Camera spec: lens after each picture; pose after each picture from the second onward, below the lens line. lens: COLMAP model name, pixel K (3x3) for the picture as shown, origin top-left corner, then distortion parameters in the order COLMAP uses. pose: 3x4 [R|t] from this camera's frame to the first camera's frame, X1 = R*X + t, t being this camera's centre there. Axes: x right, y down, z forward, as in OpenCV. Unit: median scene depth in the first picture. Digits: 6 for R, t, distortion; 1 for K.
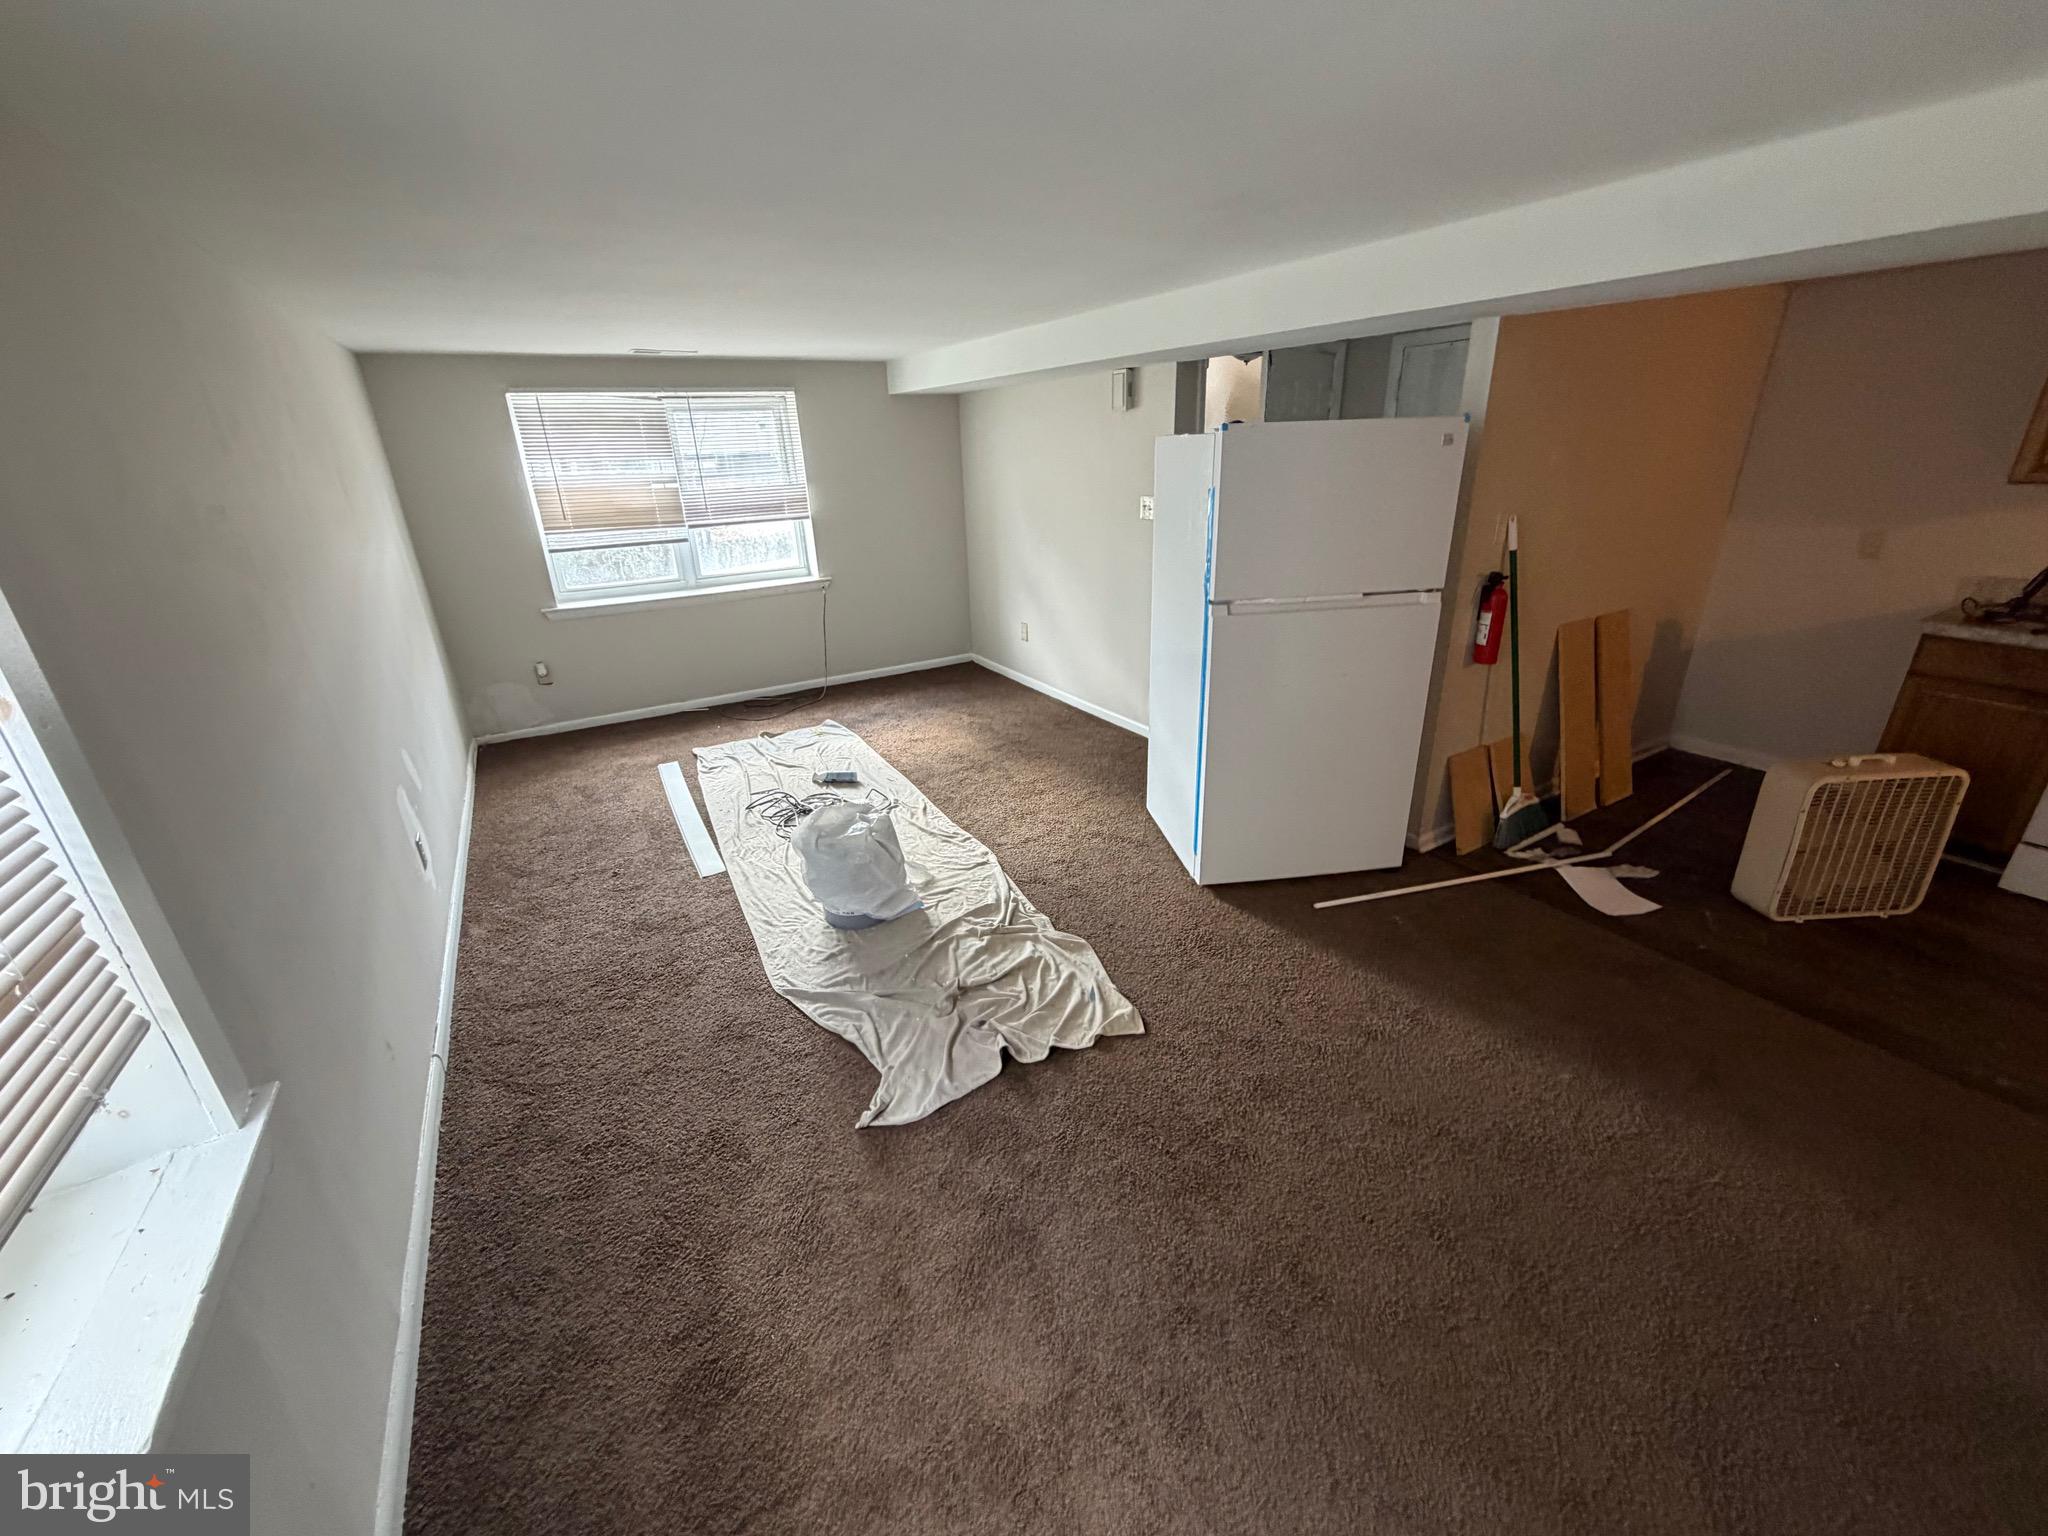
lens RADIAL K [[815.4, 0, 1021.5], [0, 815.4, 766.8], [0, 0, 1]] dist [0.001220, 0.000070]
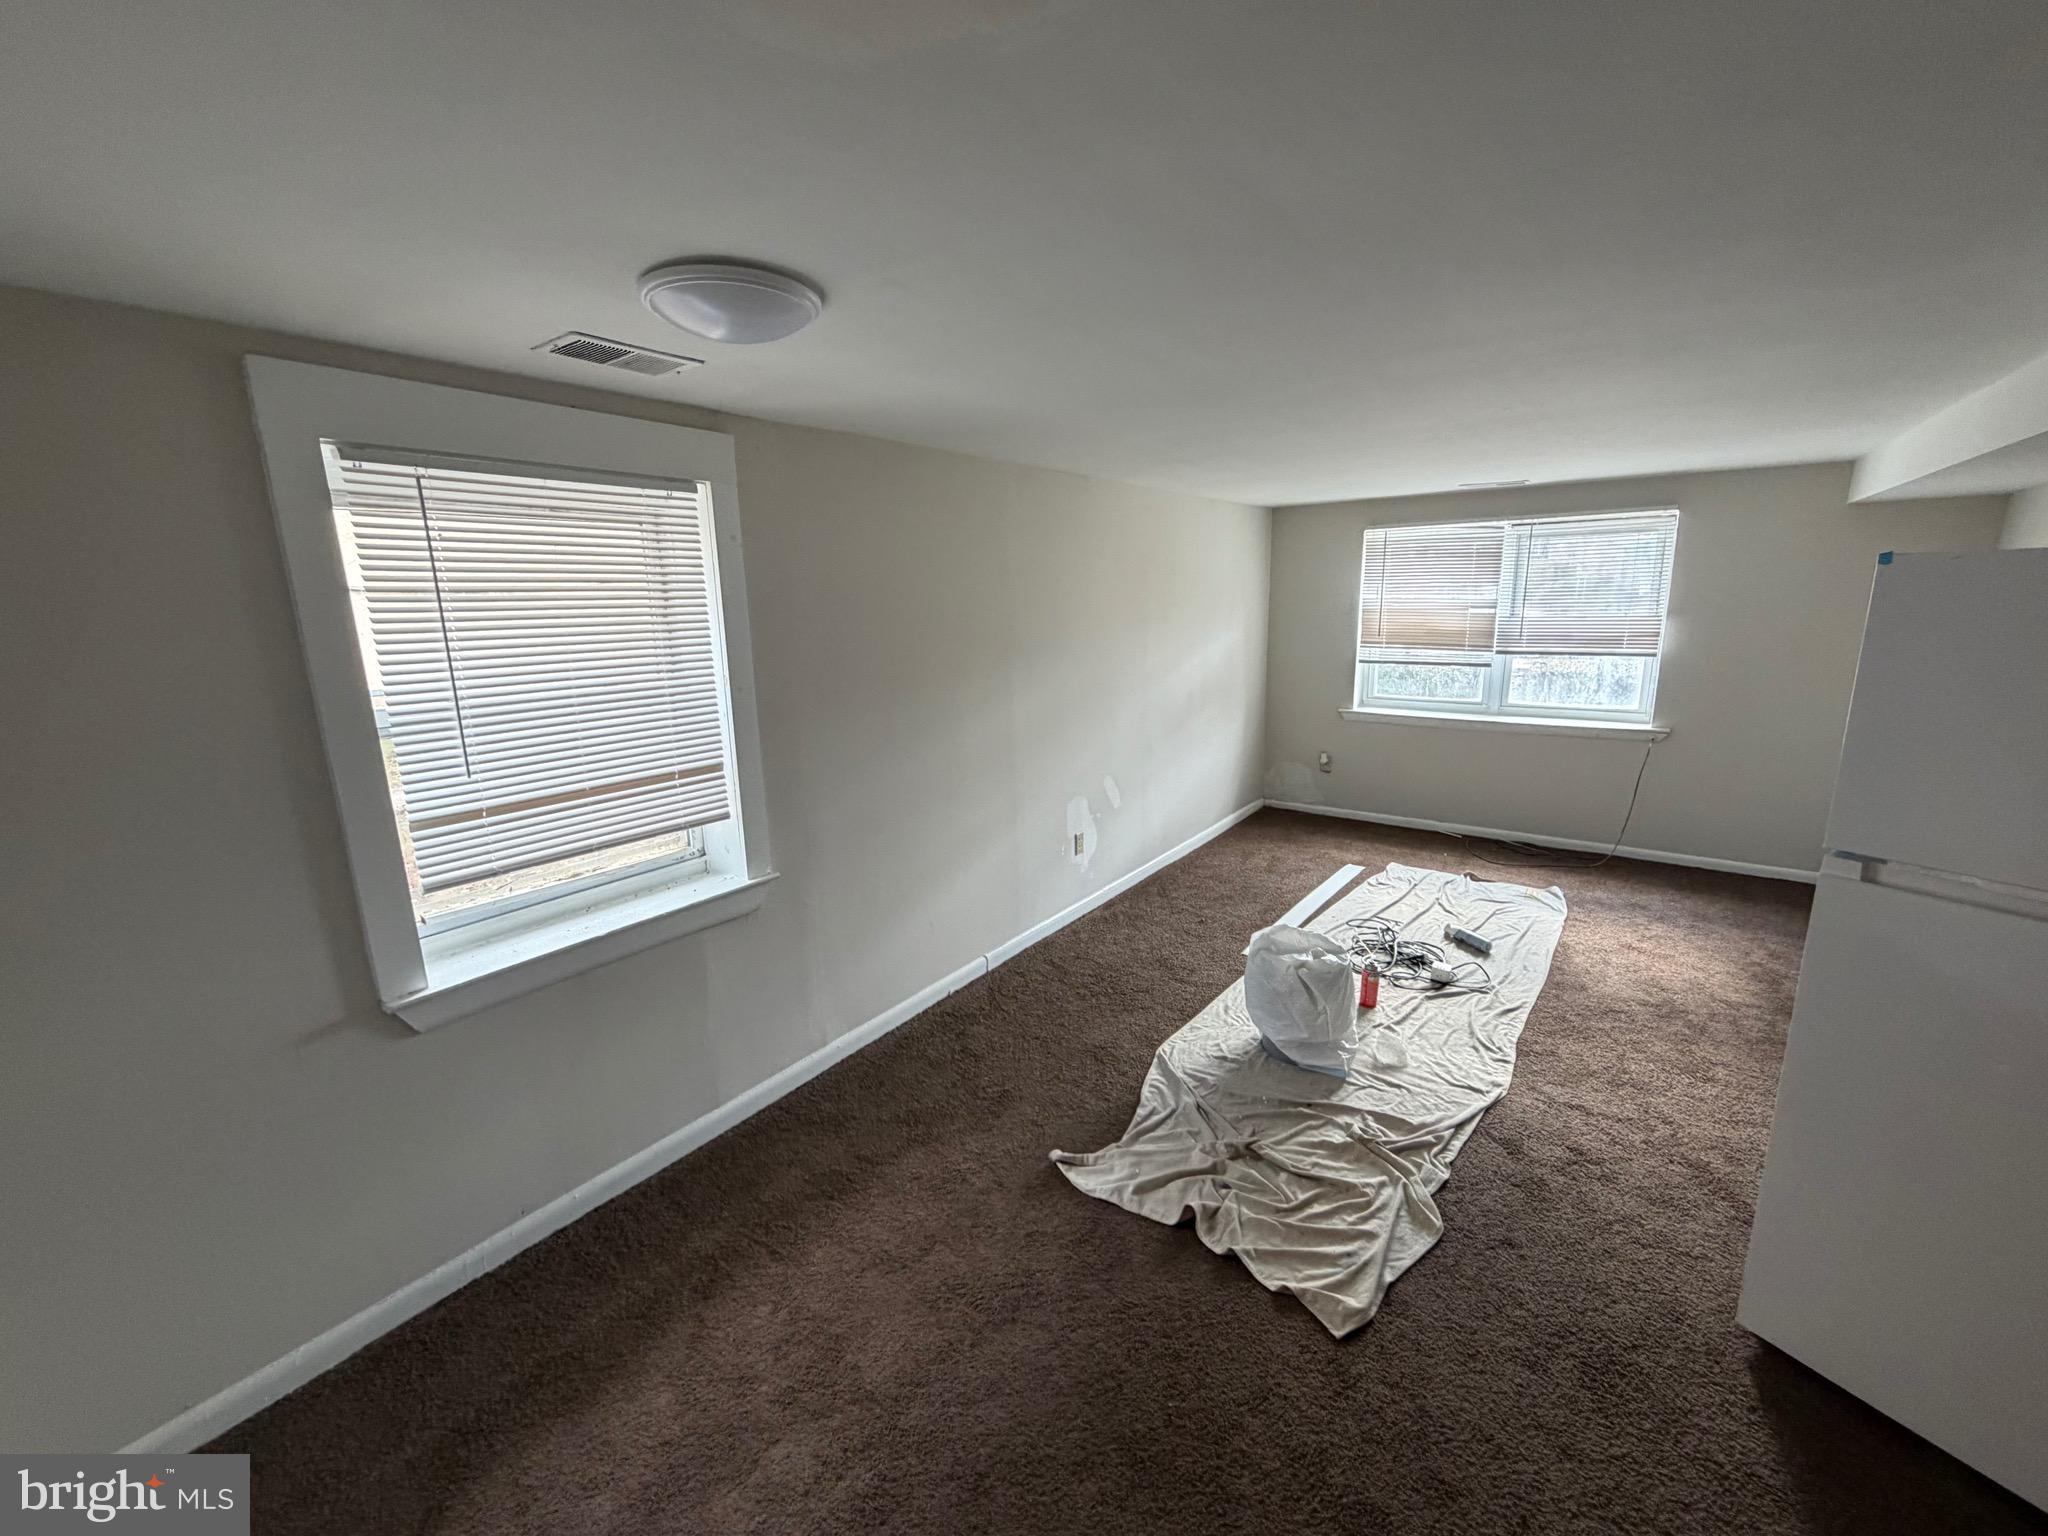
lens RADIAL K [[815.4, 0, 1021.5], [0, 815.4, 766.8], [0, 0, 1]] dist [0.001220, 0.000070]
pose [[0.387095, 0.218366, -0.895809, 0.323672], [-0.332805, 0.939146, 0.085119, -0.073252], [0.859883, 0.265181, 0.436212, 0.152578]]
